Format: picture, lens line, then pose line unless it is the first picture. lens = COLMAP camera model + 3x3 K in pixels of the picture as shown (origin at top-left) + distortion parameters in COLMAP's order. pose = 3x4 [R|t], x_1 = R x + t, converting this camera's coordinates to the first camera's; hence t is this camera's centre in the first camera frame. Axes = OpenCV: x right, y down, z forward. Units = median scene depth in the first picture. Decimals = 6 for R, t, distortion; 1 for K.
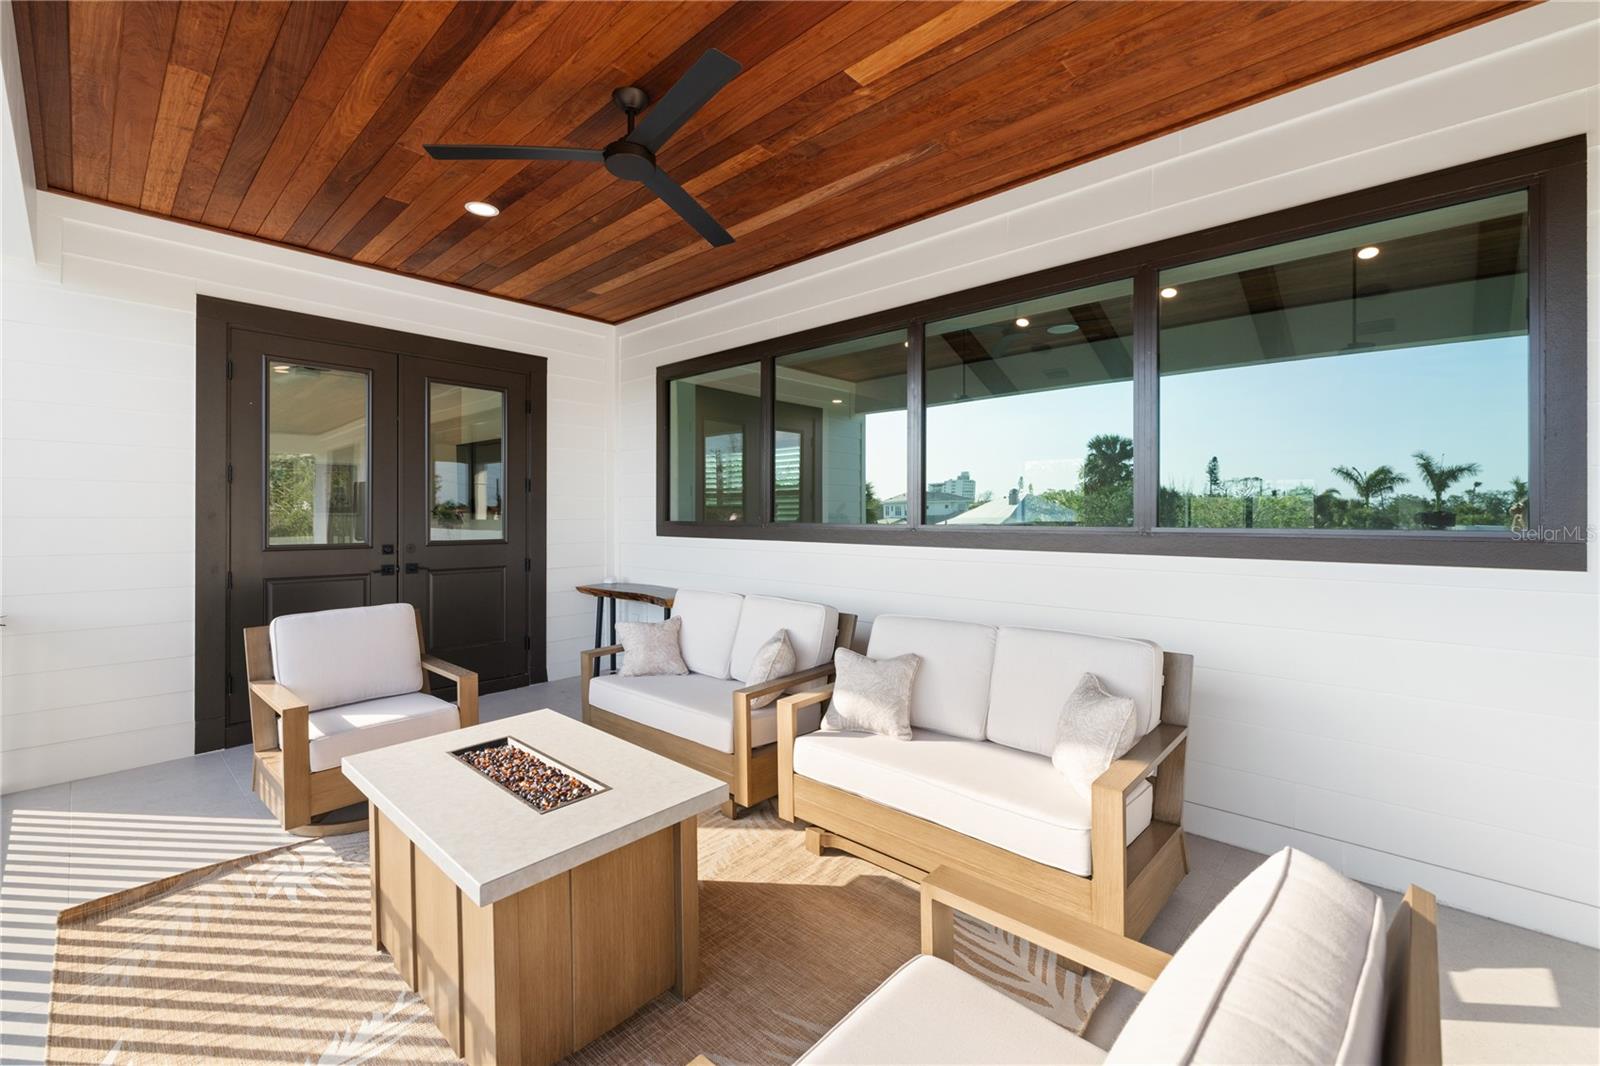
lens RADIAL K [[680.4, 0, 800.0], [0, 680.4, 521.3], [0, 0, 1]] dist [0.000396, -0.000064]
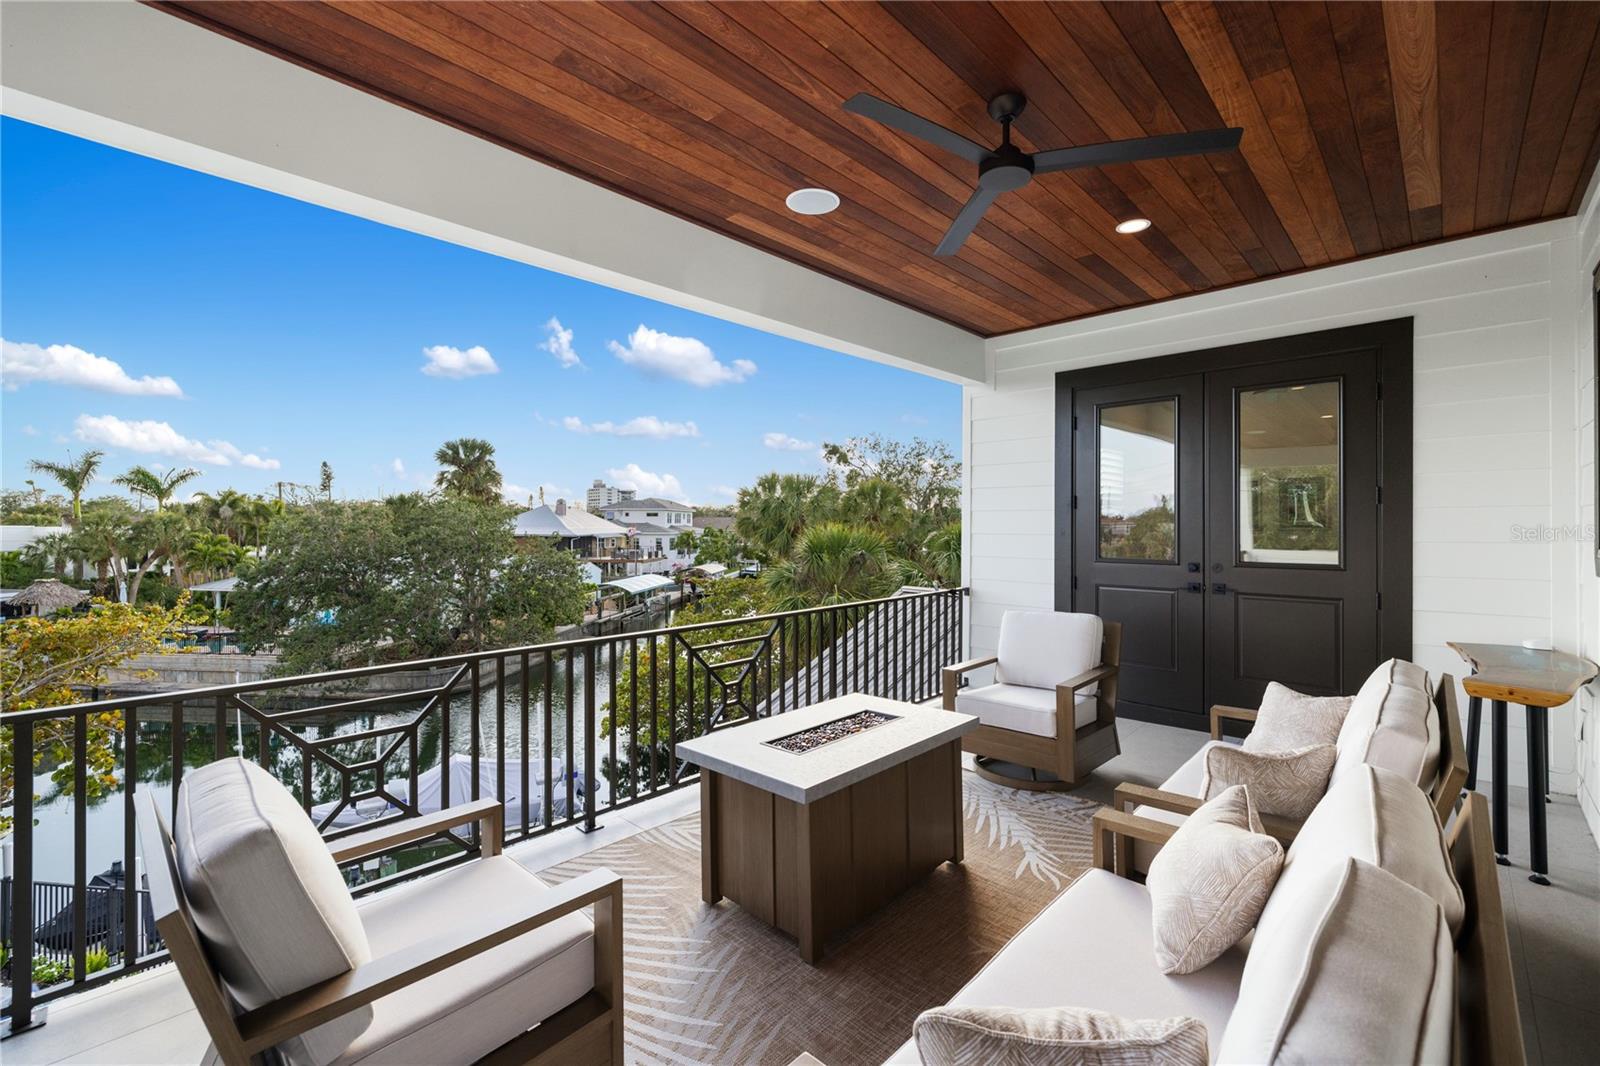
lens RADIAL K [[680.4, 0, 800.0], [0, 680.4, 521.3], [0, 0, 1]] dist [0.000396, -0.000064]
pose [[-0.029484, -0.005441, -0.999550, 0.467853], [-0.008752, 0.999948, -0.005185, -0.018995], [0.999527, 0.008595, -0.029530, 0.484091]]
